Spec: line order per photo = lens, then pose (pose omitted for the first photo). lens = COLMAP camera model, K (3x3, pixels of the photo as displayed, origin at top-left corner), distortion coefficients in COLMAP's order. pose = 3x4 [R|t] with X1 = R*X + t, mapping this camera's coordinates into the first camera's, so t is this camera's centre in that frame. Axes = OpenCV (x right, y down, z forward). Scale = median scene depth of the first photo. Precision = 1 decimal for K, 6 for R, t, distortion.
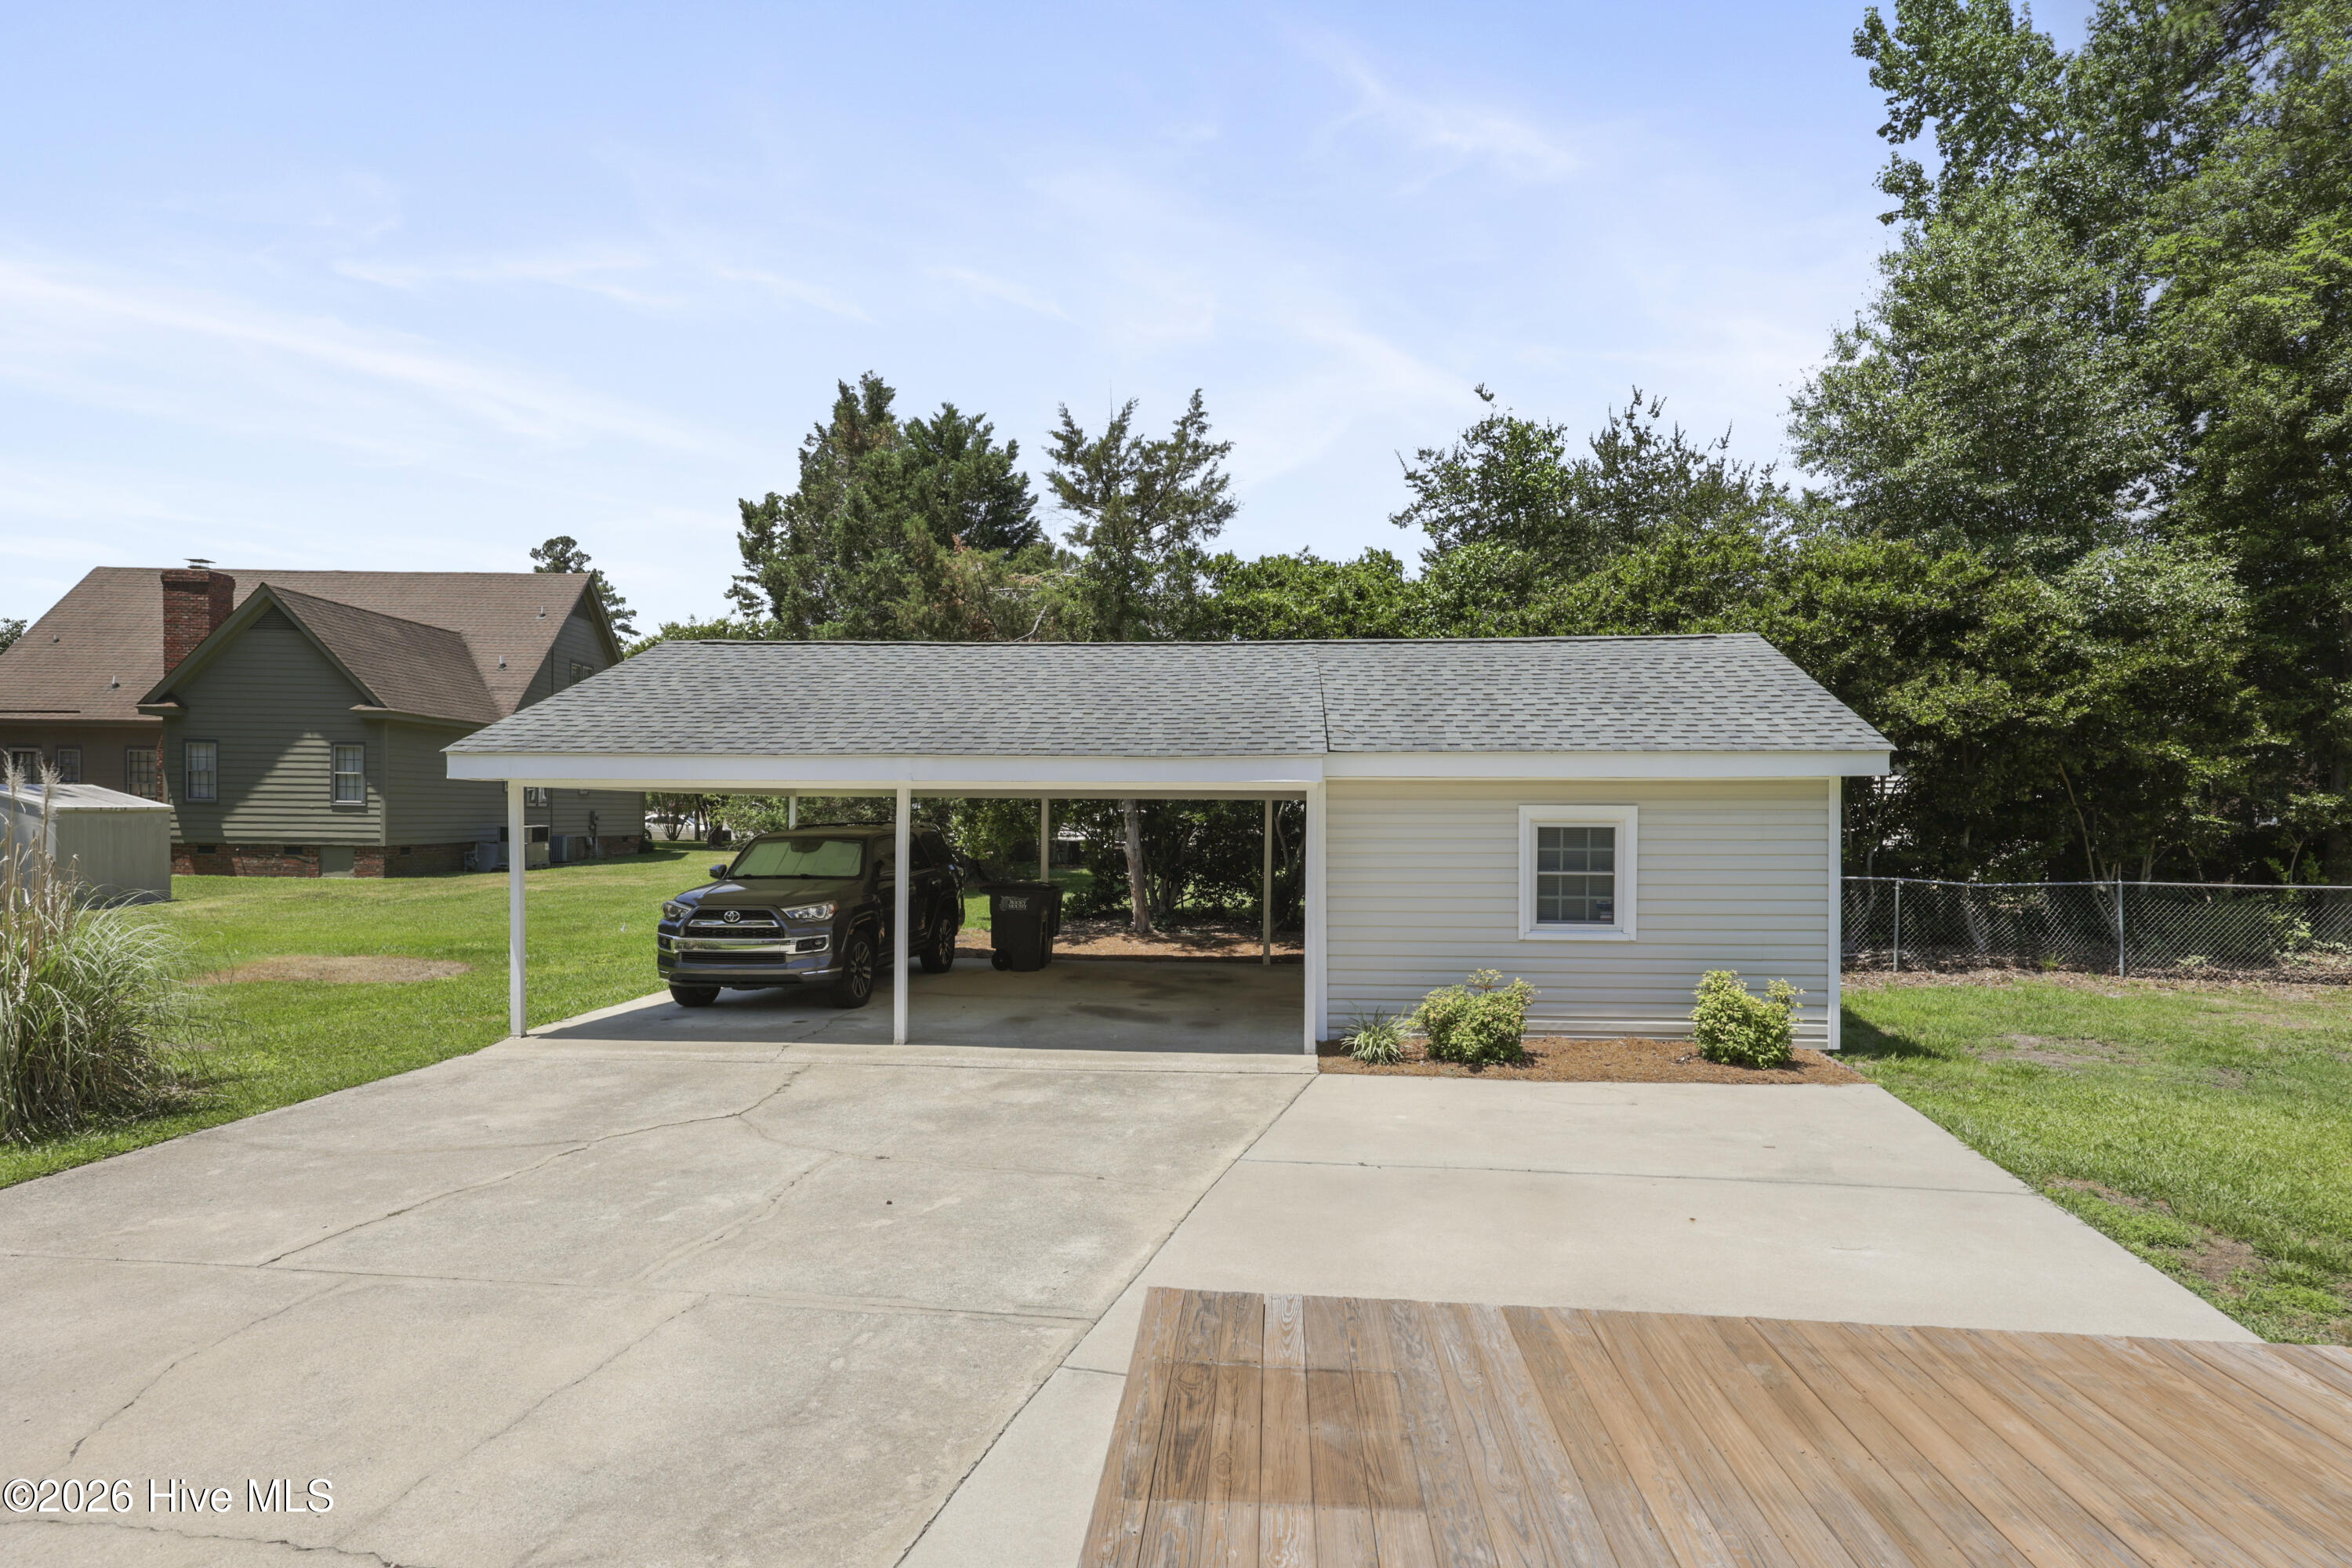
lens RADIAL K [[1217.5, 0, 1236.3], [0, 1217.5, 825.2], [0, 0, 1]] dist [0.004448, -0.002950]
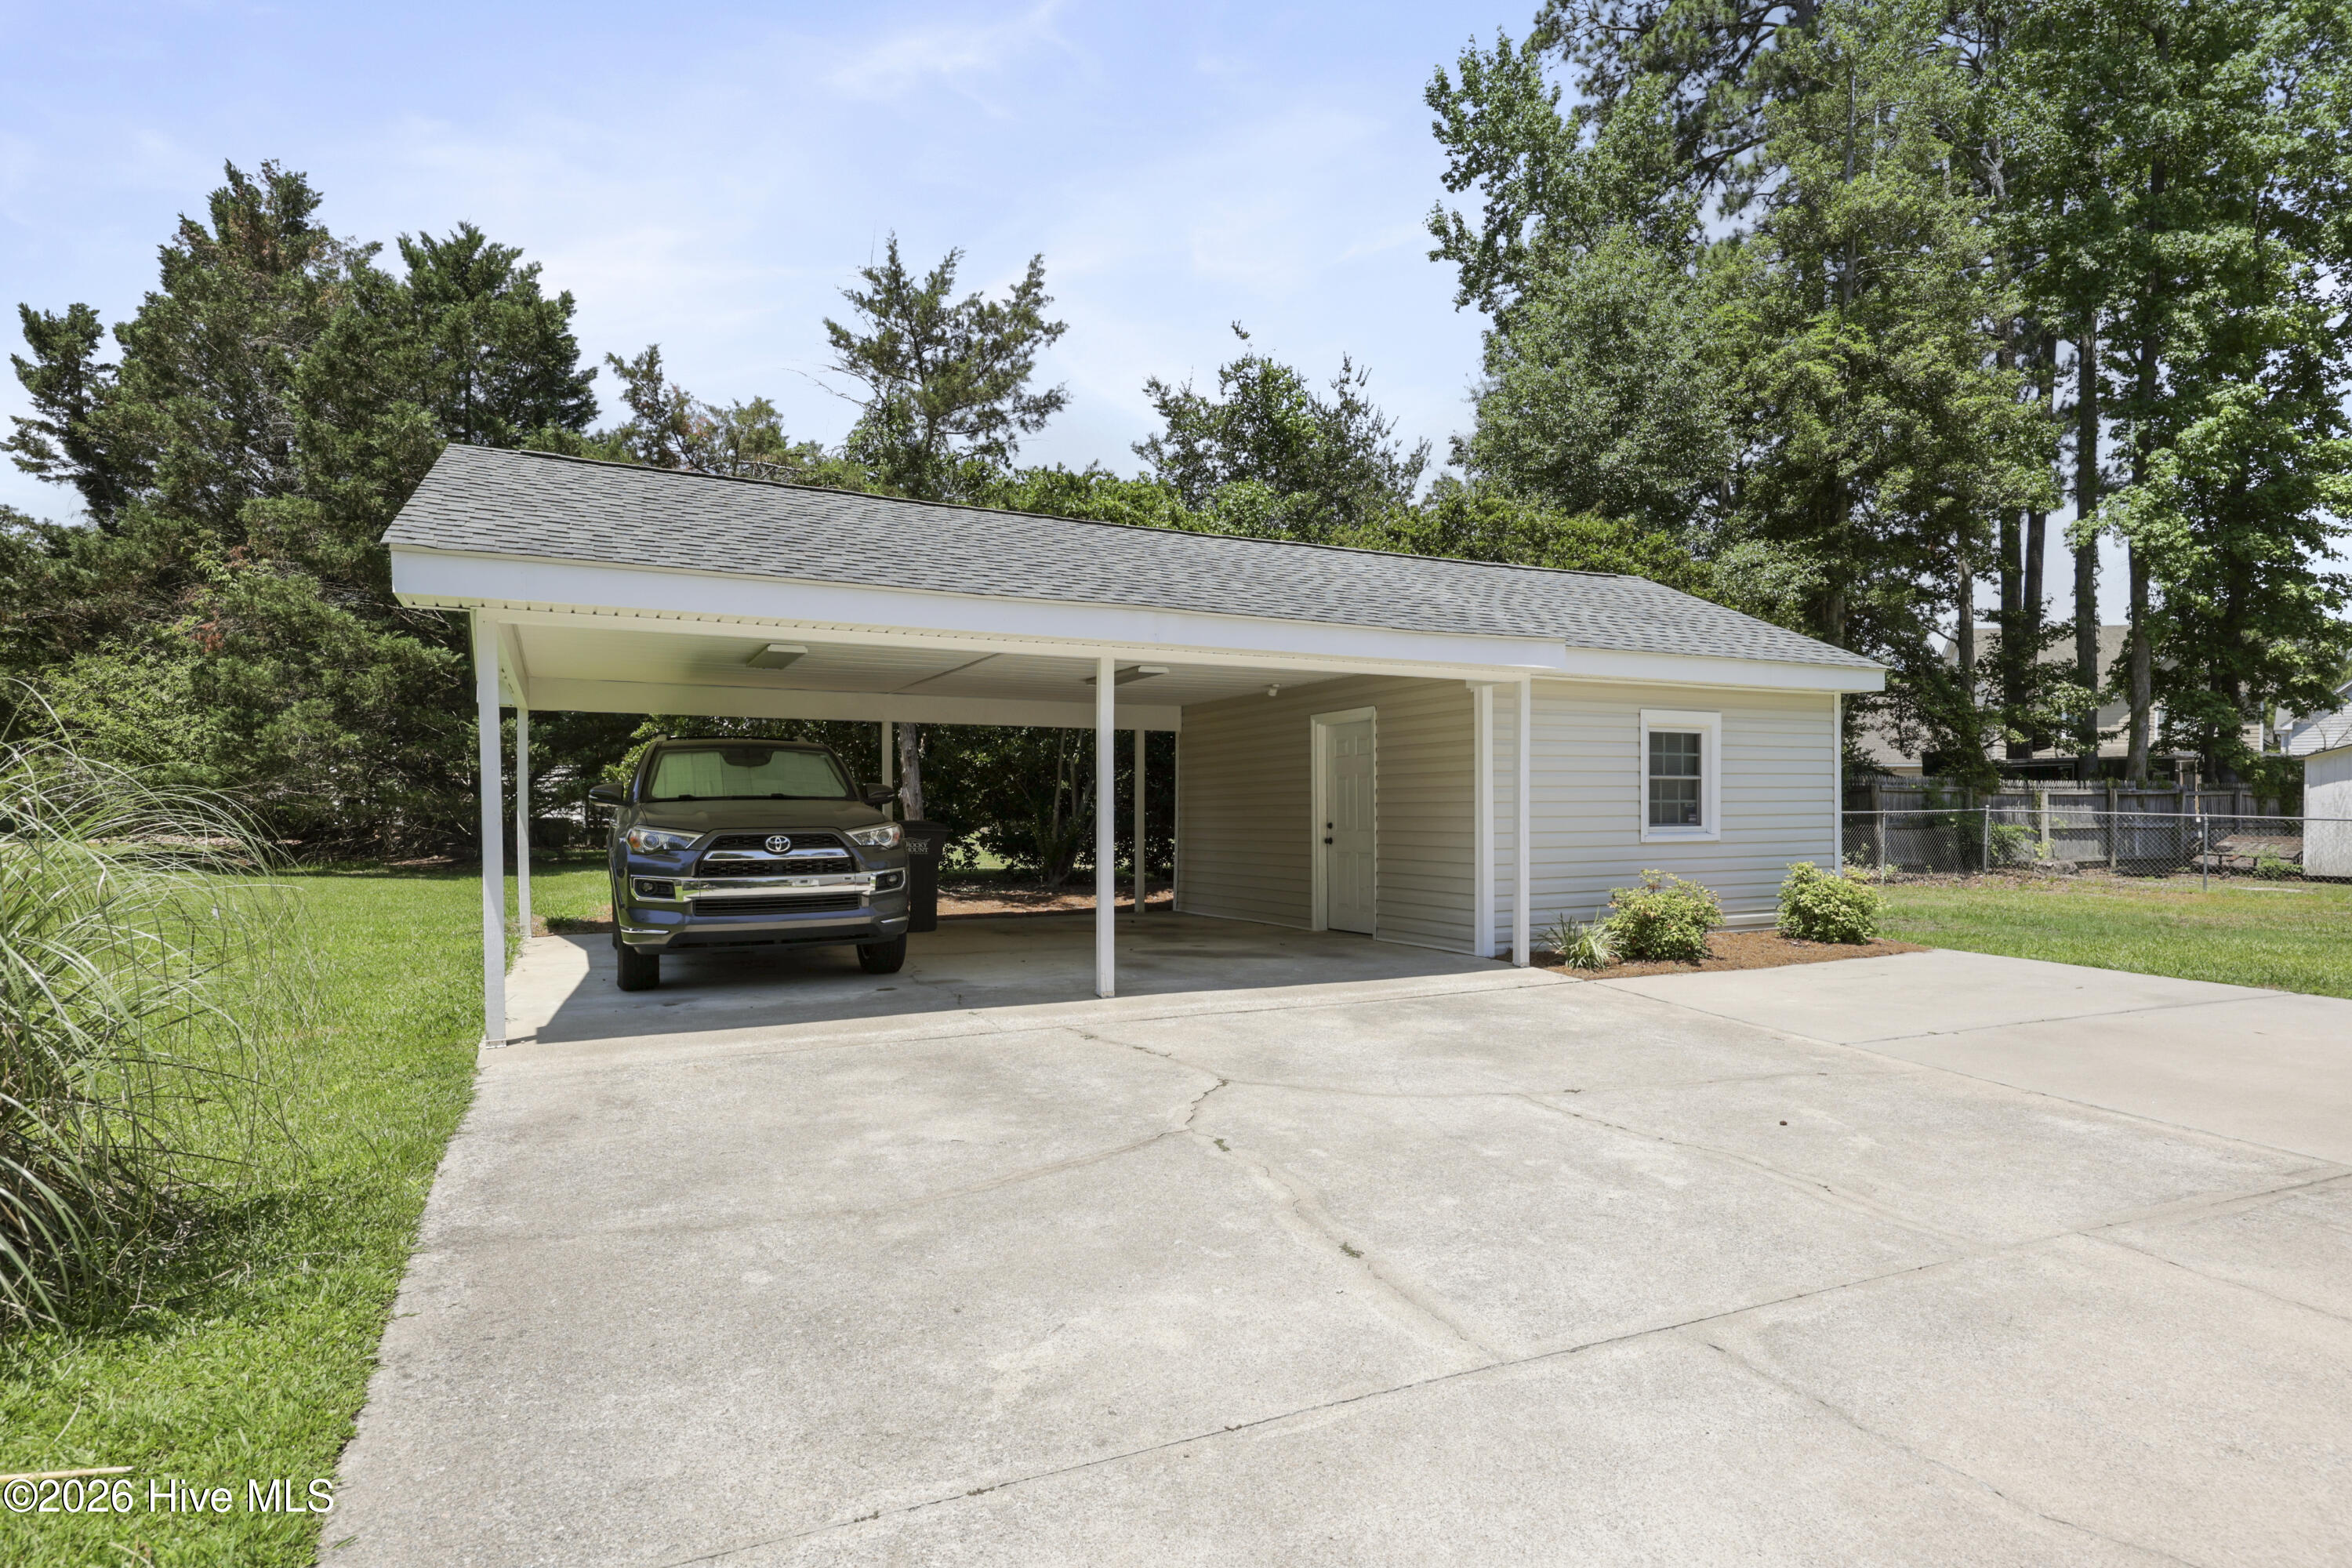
lens RADIAL K [[1217.5, 0, 1068.1], [0, 1217.5, 837.2], [0, 0, 1]] dist [0.004448, -0.002950]
pose [[0.860919, -0.014071, 0.508547, -0.524245], [0.015320, 0.999881, 0.001730, 0.061440], [-0.508511, 0.006301, 0.861032, 0.285080]]
